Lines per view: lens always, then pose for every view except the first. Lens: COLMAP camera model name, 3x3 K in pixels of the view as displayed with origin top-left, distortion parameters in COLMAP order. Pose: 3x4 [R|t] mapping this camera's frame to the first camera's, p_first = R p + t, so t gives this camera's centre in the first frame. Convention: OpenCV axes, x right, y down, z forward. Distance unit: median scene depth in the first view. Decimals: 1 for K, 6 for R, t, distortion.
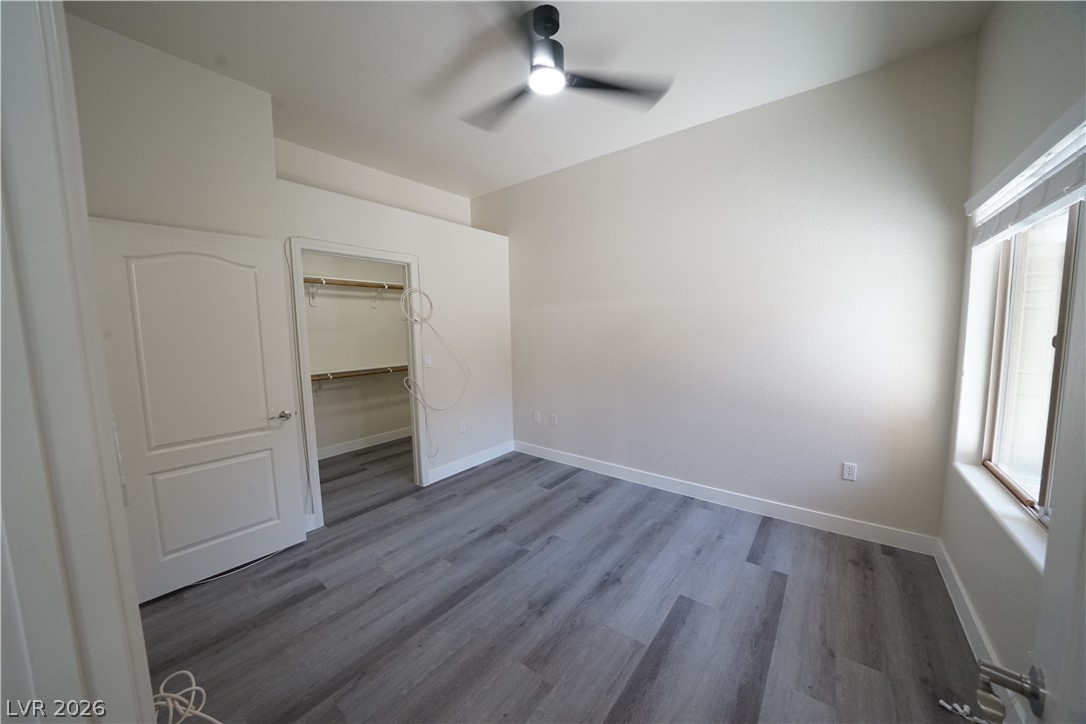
lens RADIAL K [[374.7, 0, 544.6], [0, 374.7, 361.2], [0, 0, 1]] dist [-0.023411, 0.002271]
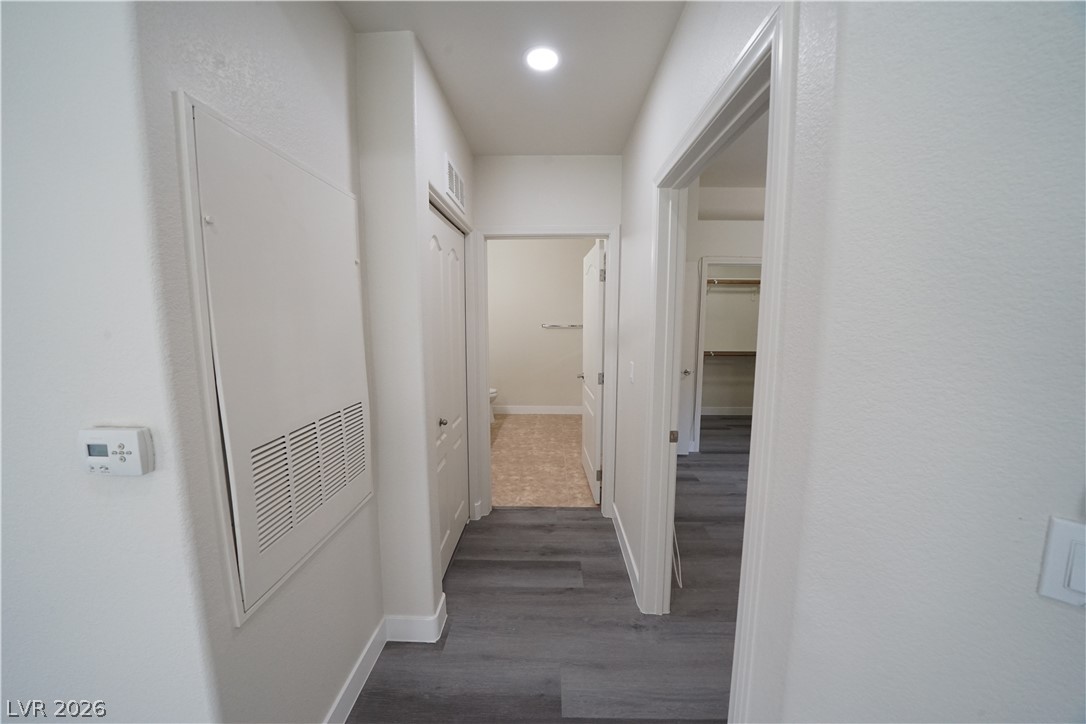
lens RADIAL K [[374.7, 0, 543.1], [0, 374.7, 364.5], [0, 0, 1]] dist [-0.023411, 0.002271]
pose [[0.601050, 0.118946, -0.790311, 0.156116], [-0.088545, 0.992686, 0.082064, 0.031032], [0.794291, 0.020653, 0.607186, -0.384863]]
